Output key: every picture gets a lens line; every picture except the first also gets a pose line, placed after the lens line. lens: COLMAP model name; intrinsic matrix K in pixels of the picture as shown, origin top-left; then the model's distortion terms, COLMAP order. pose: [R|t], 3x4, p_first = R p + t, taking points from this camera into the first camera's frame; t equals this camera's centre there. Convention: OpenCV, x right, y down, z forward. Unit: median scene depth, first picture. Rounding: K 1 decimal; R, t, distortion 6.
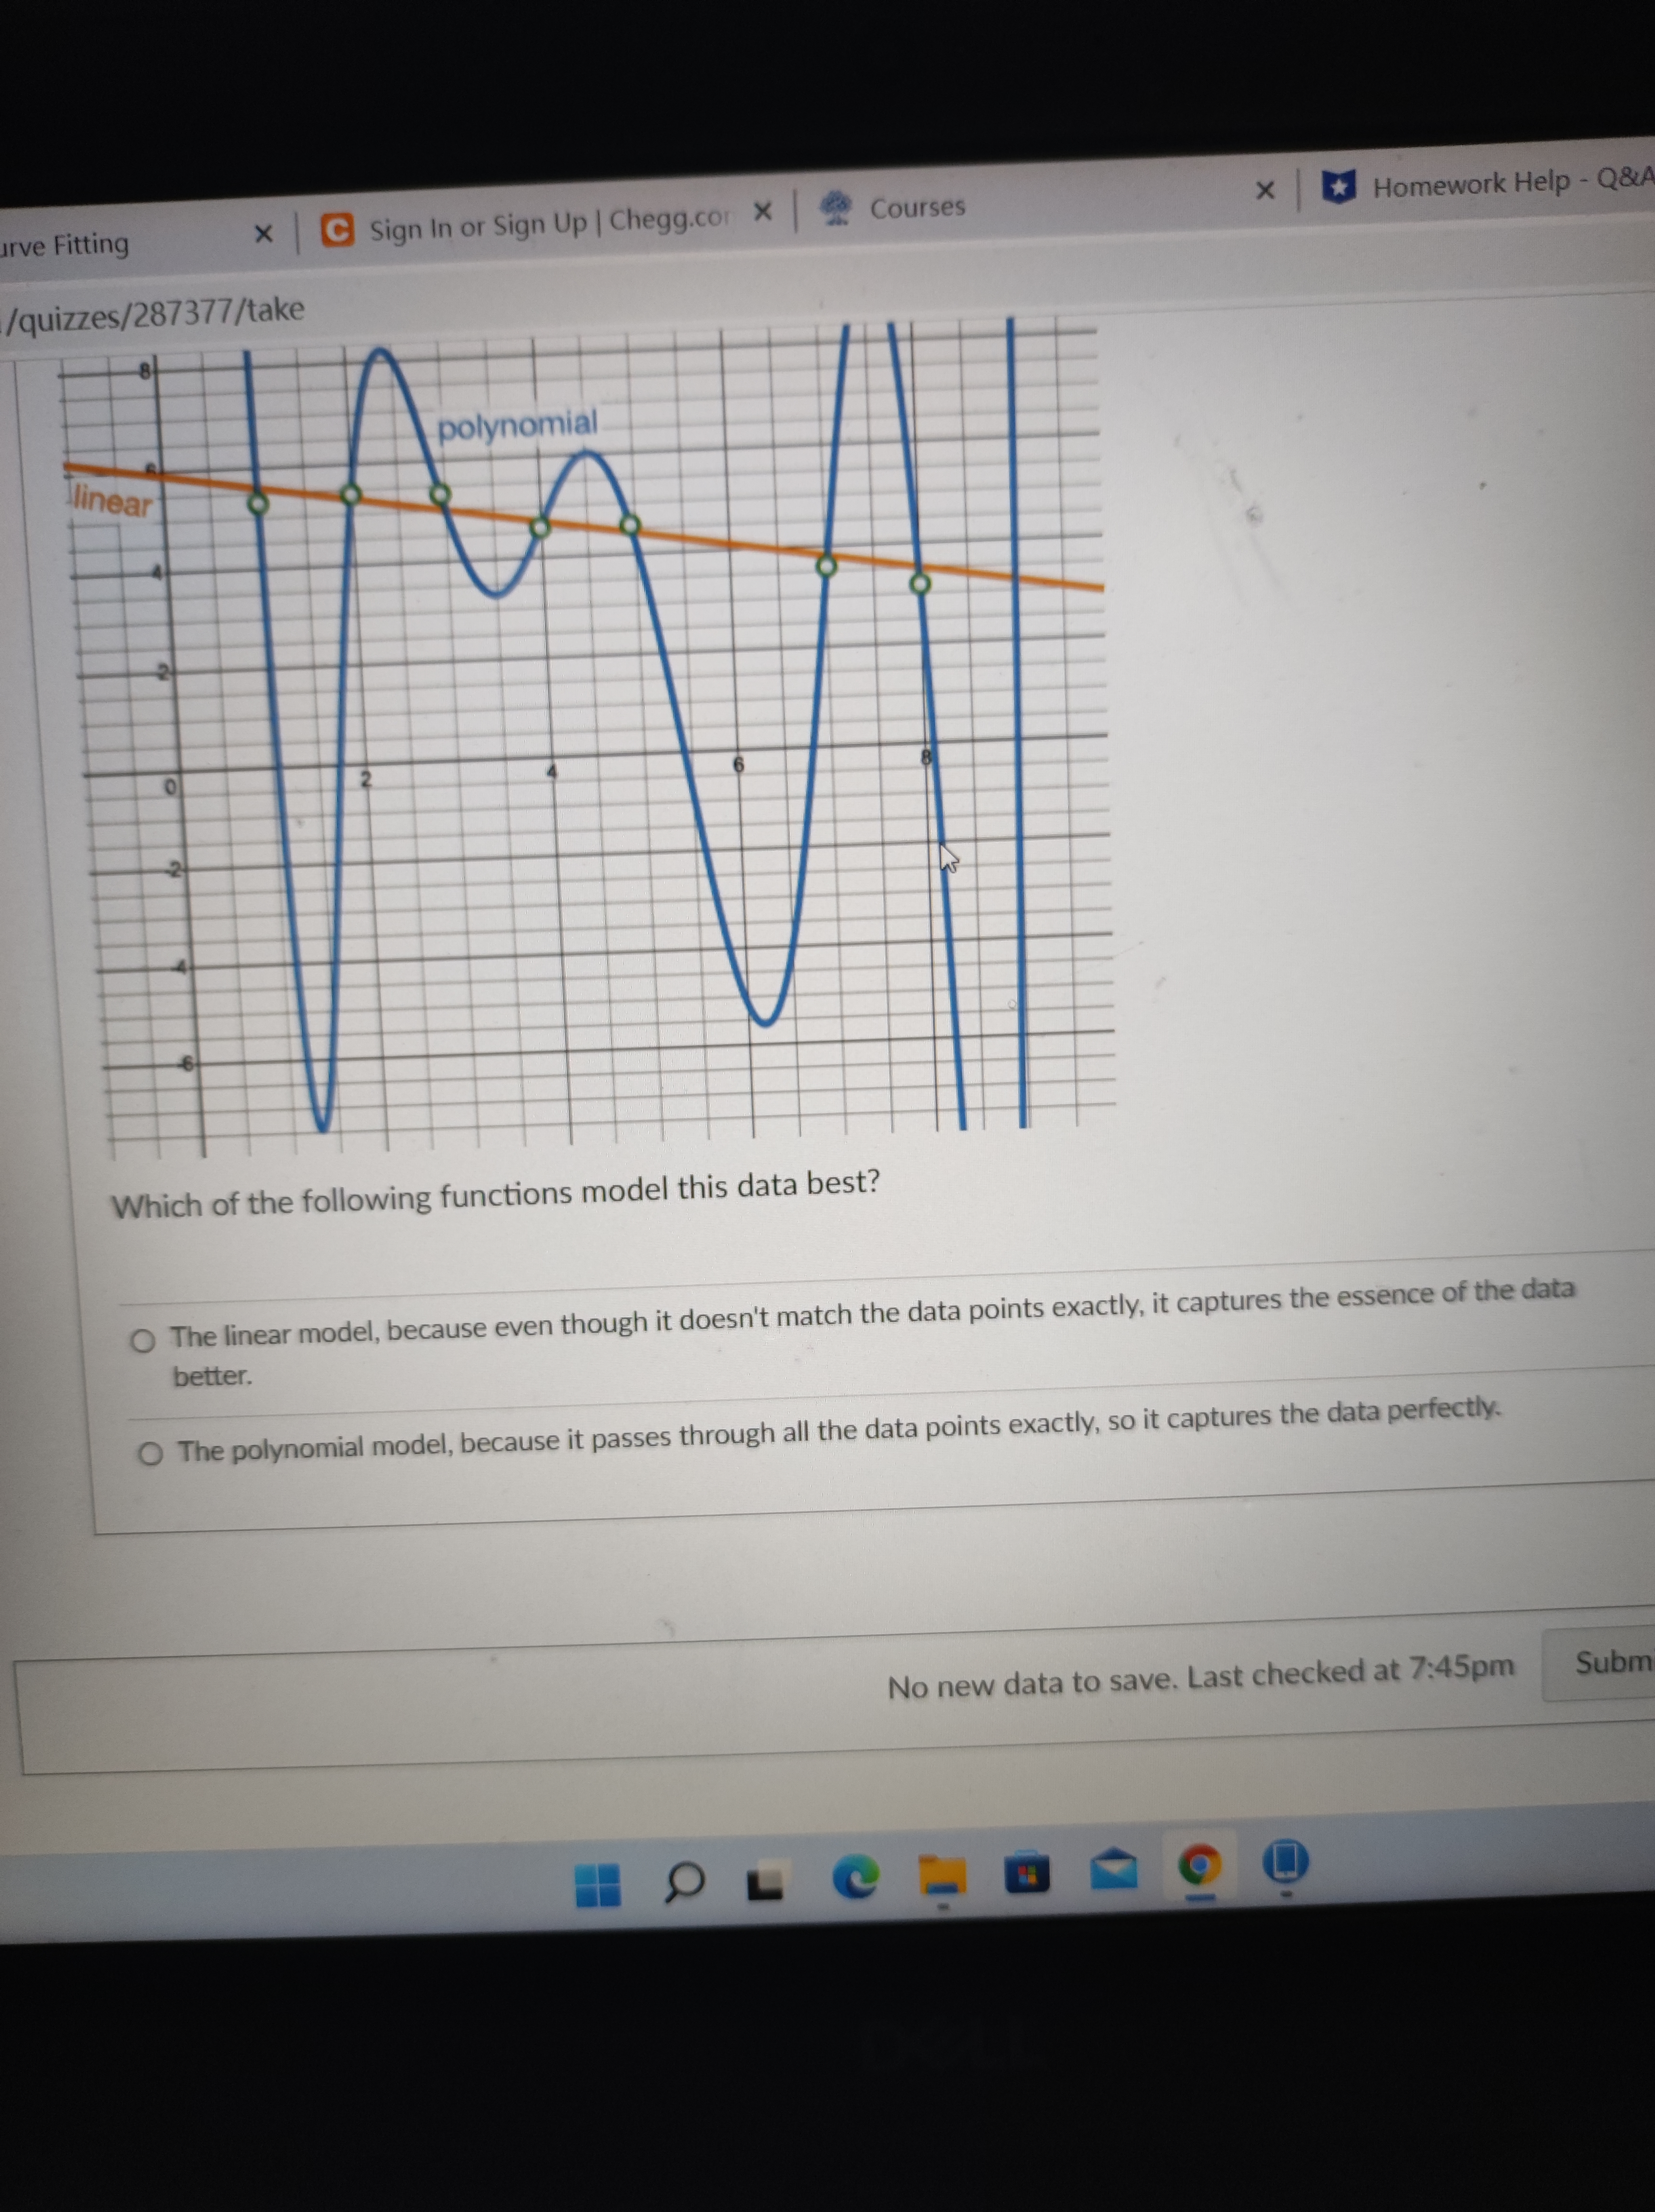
lens RADIAL K [[2608.8, 0, 905.0], [0, 2608.8, 1106.3], [0, 0, 1]] dist [-0.037825, -0.027364]
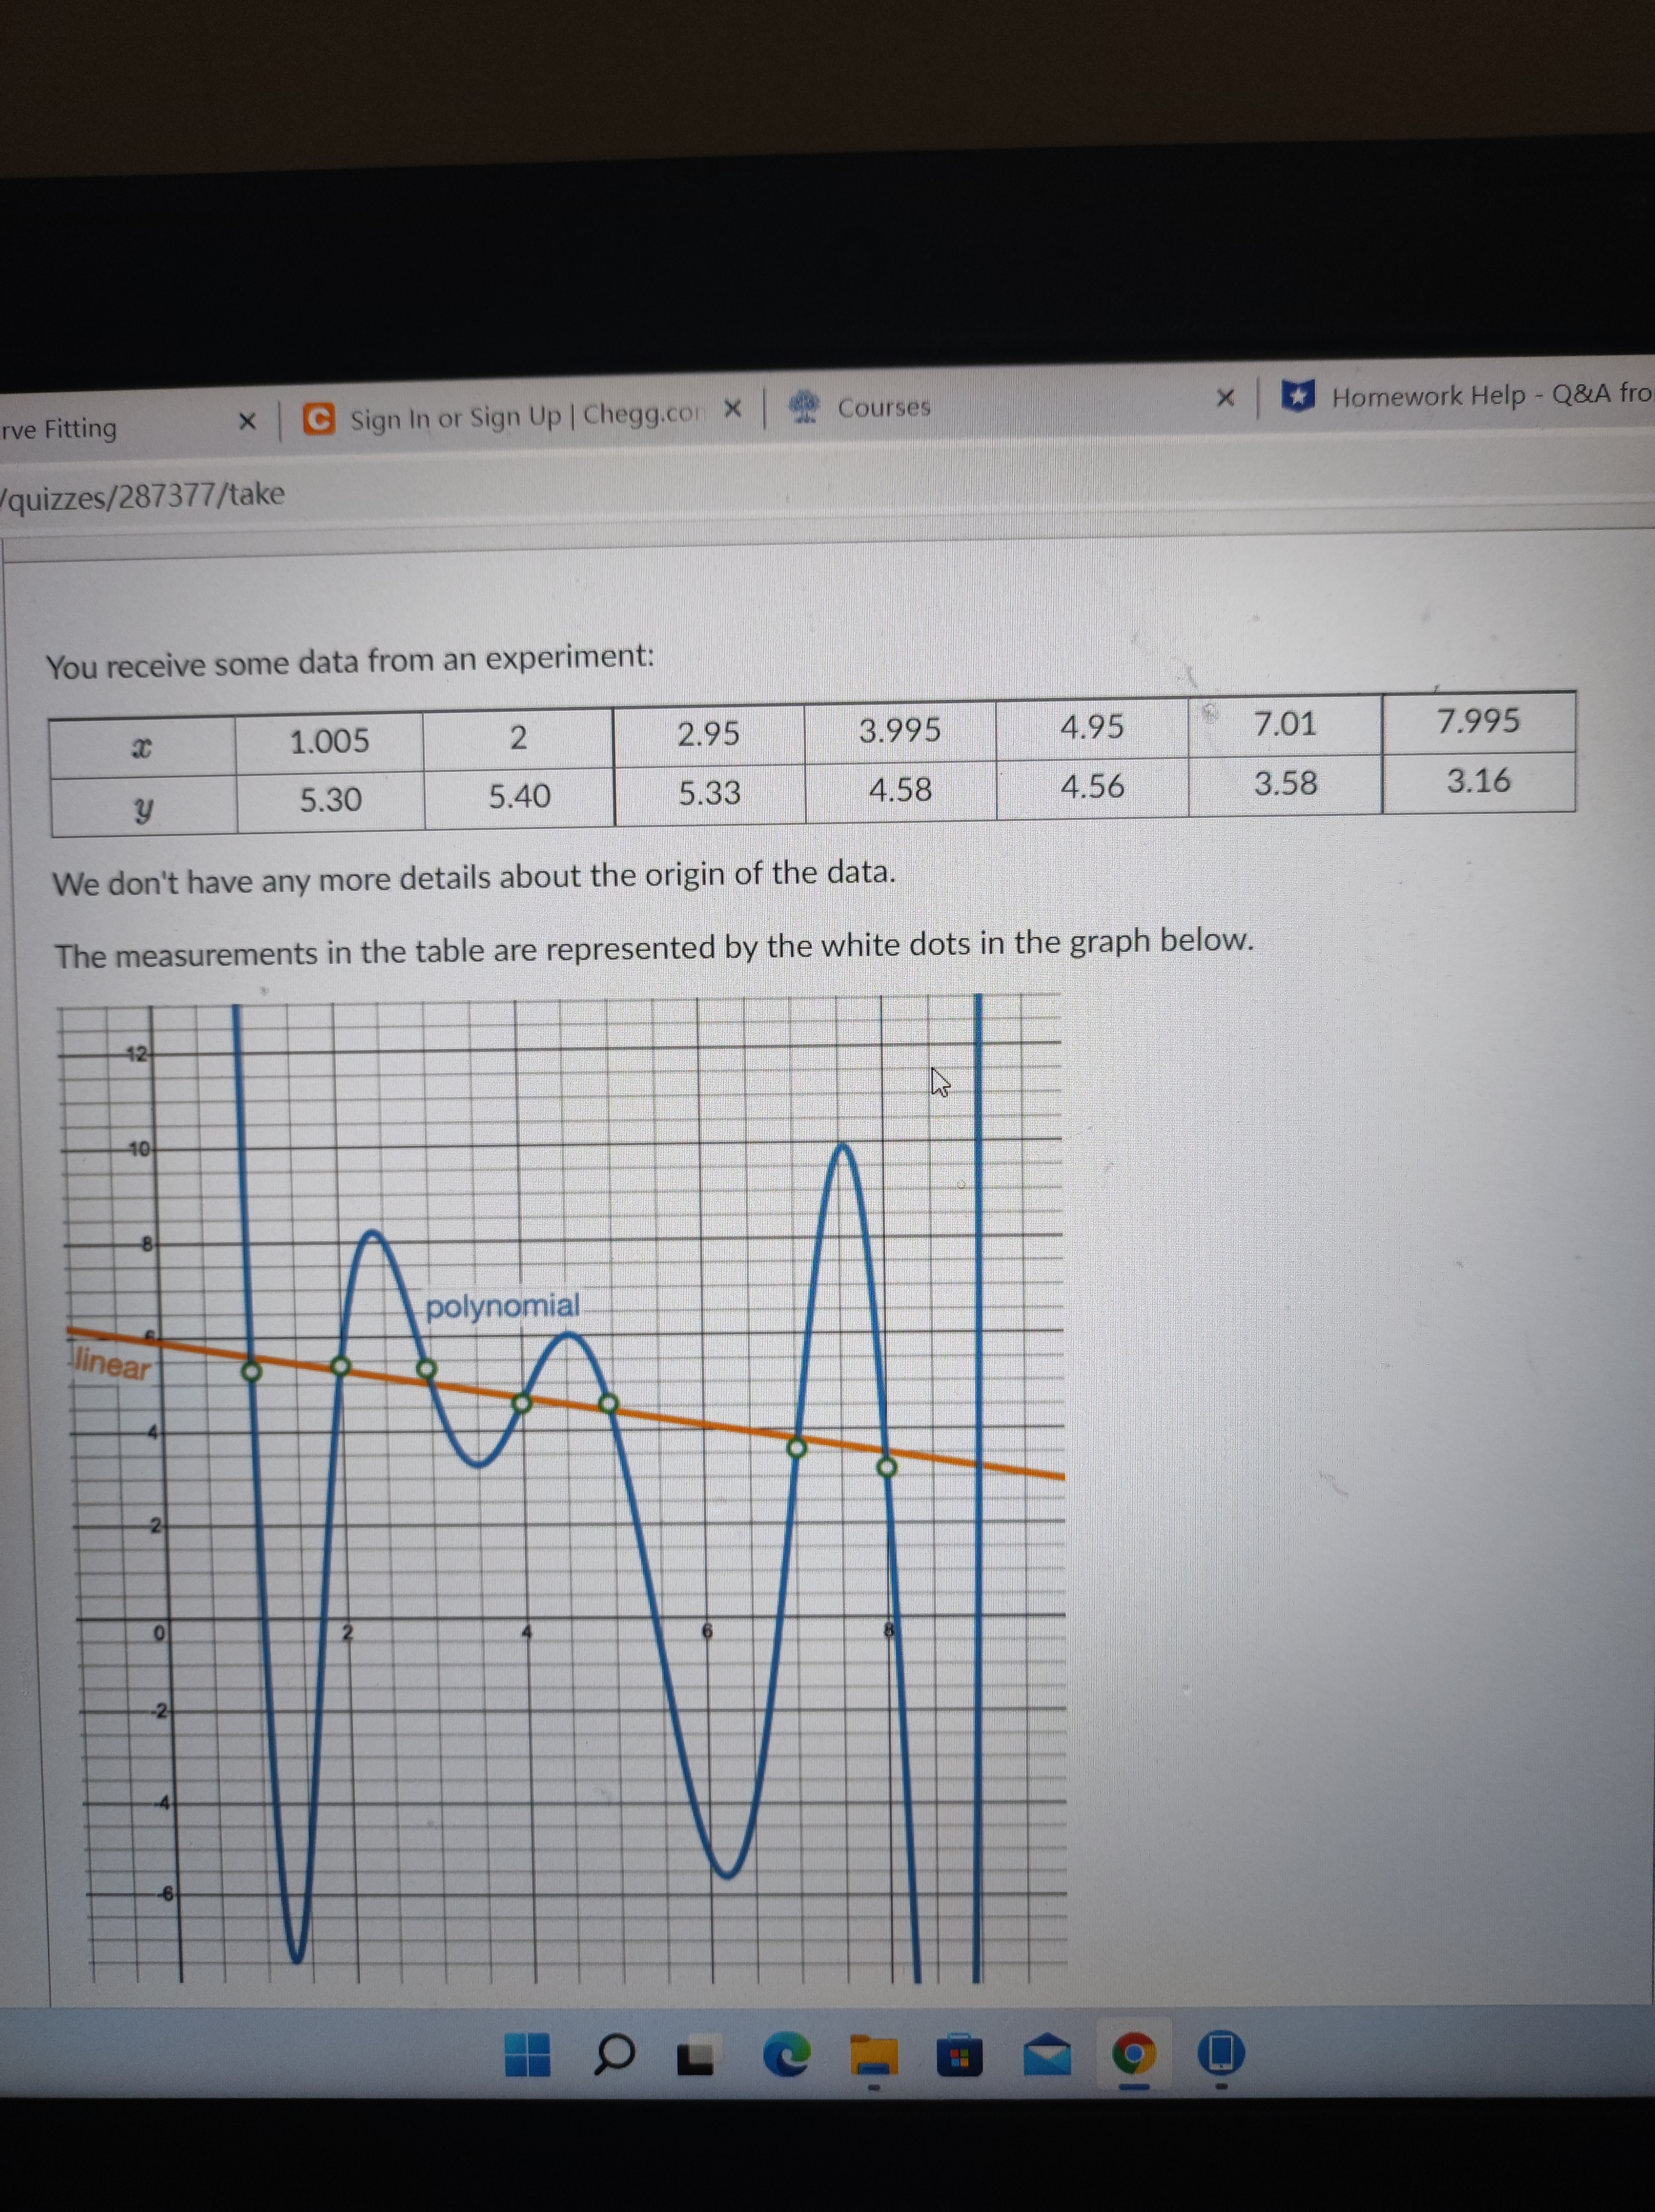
lens RADIAL K [[2583.6, 0, 782.2], [0, 2583.6, 1110.6], [0, 0, 1]] dist [0.006814, -0.253940]
pose [[0.999373, 0.021178, -0.028358, -0.009416], [-0.022628, 0.998400, -0.051819, -0.282372], [0.027216, 0.052429, 0.998254, -0.032447]]
